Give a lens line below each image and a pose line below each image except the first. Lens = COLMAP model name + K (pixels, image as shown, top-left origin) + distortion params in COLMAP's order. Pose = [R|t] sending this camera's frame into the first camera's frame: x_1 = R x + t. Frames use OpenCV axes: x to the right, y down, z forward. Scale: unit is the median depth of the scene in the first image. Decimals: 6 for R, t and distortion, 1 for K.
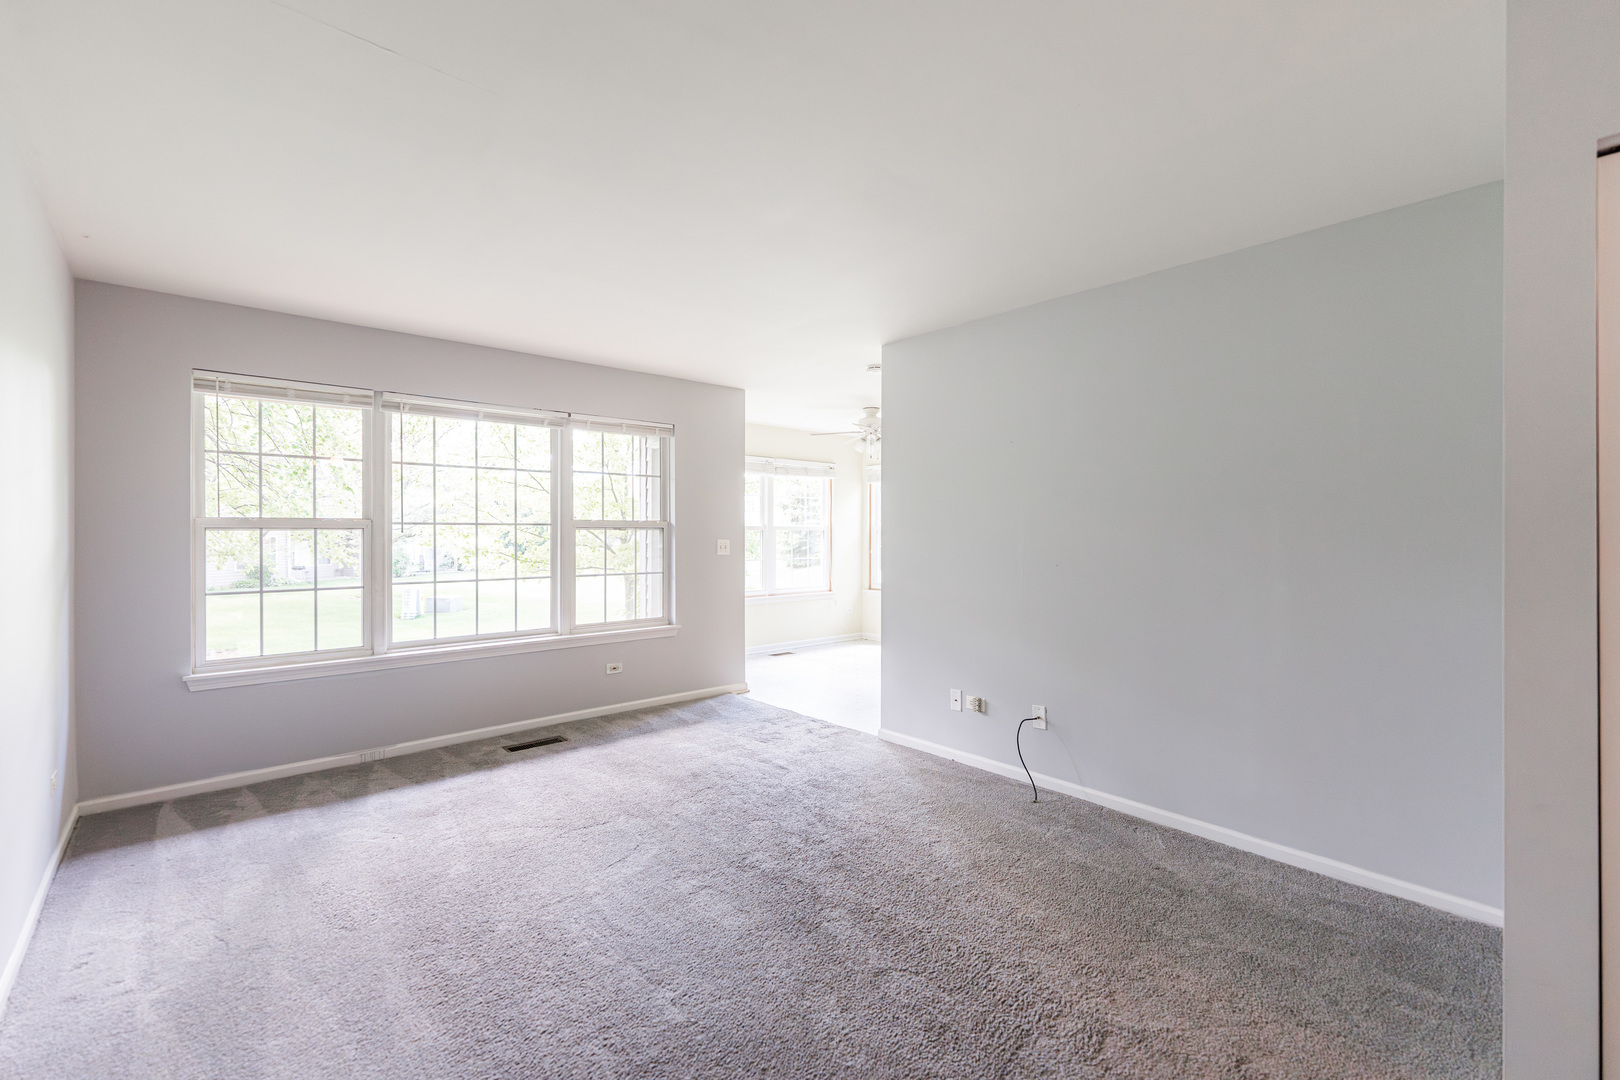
lens RADIAL K [[663.6, 0, 821.8], [0, 663.6, 539.7], [0, 0, 1]] dist [0.002609, 0.000866]
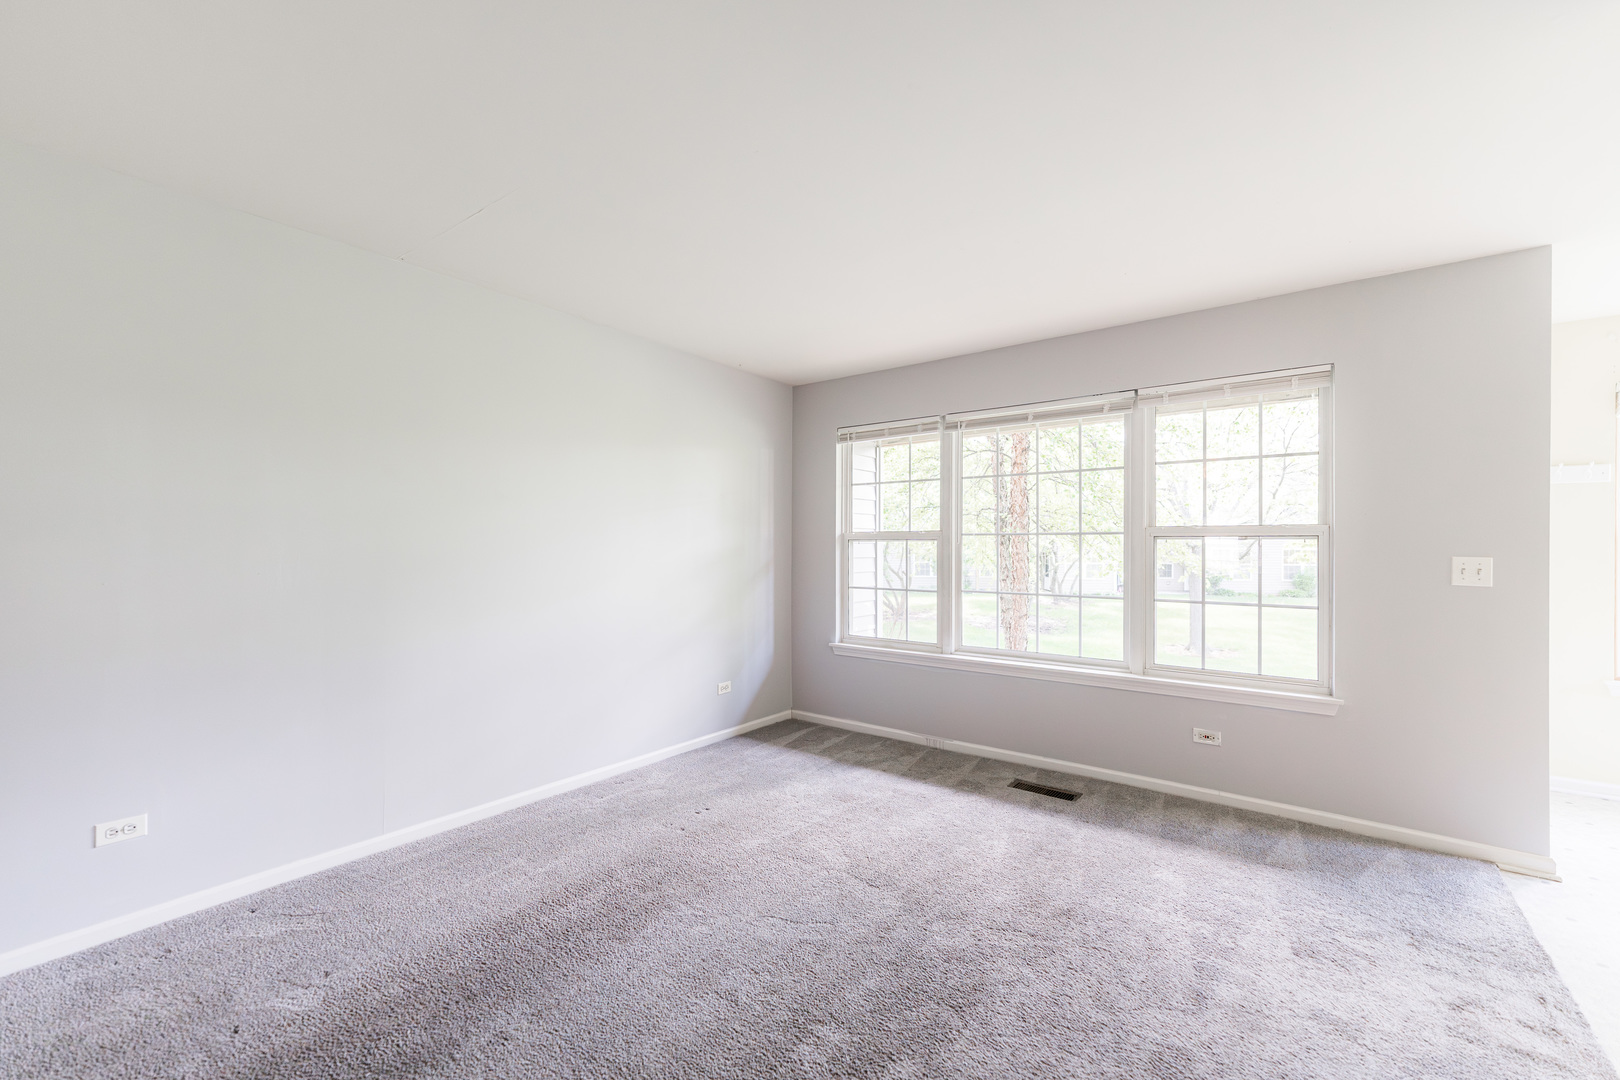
lens RADIAL K [[663.6, 0, 812.3], [0, 663.6, 541.8], [0, 0, 1]] dist [0.002609, 0.000866]
pose [[0.193797, 0.002347, -0.981039, 0.354617], [-0.007559, 0.999971, 0.000899, -0.011835], [0.981013, 0.007242, 0.193809, 0.542222]]
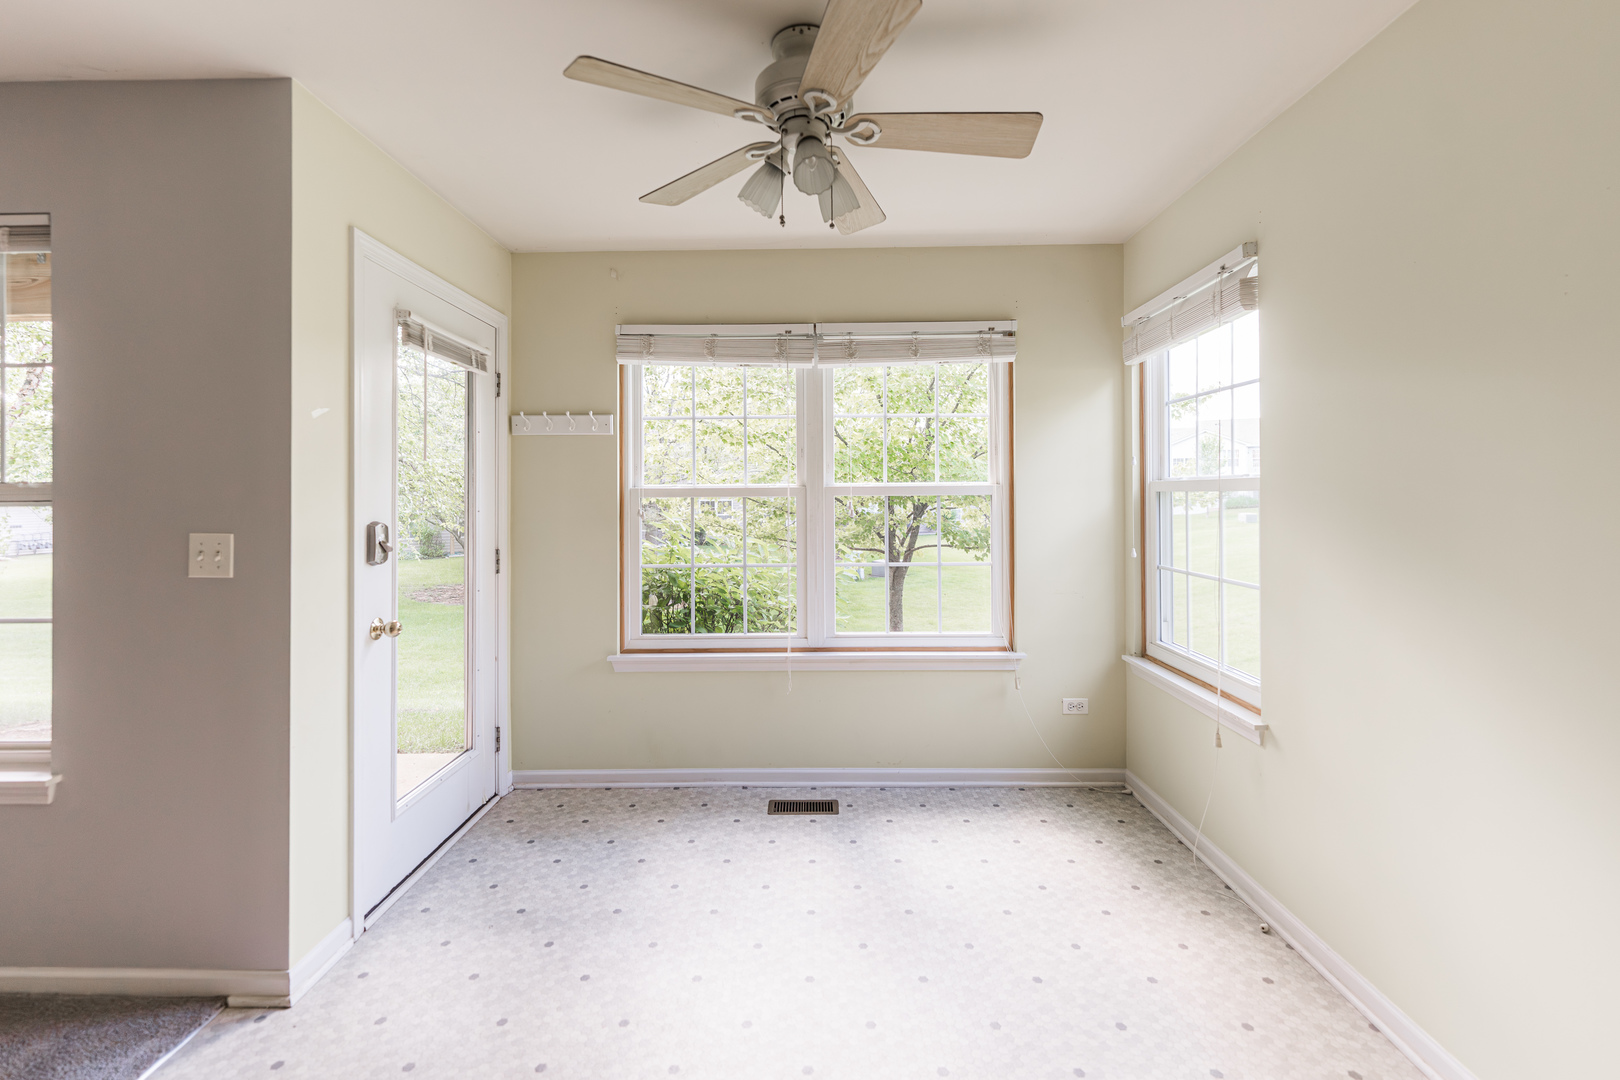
lens RADIAL K [[692.4, 0, 813.1], [0, 692.4, 490.9], [0, 0, 1]] dist [0.001013, -0.001897]
pose [[0.723174, -0.003301, -0.690658, 0.431194], [-0.000532, 0.999986, -0.005337, -0.027540], [0.690666, 0.004227, 0.723162, 1.313118]]
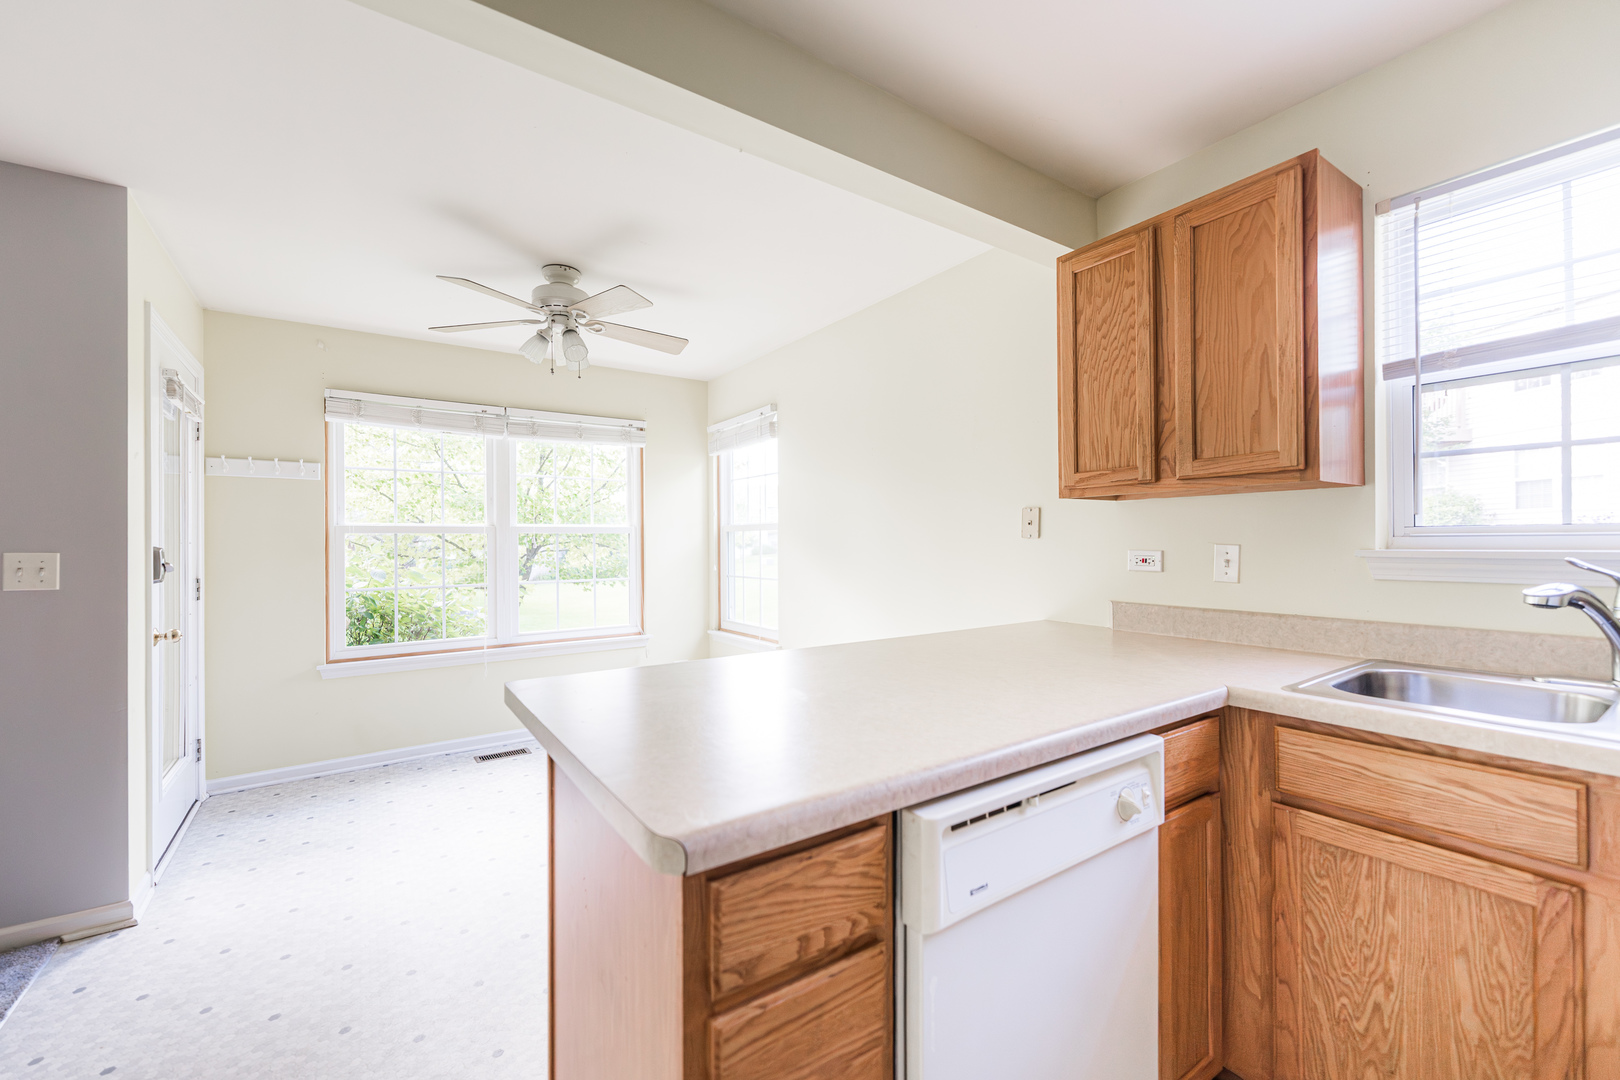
lens RADIAL K [[663.6, 0, 814.8], [0, 663.6, 536.9], [0, 0, 1]] dist [0.002609, 0.000866]
pose [[0.991376, -0.006022, -0.130911, 0.505906], [0.004352, 0.999906, -0.013040, -0.003150], [0.130977, 0.012358, 0.991308, 0.907685]]
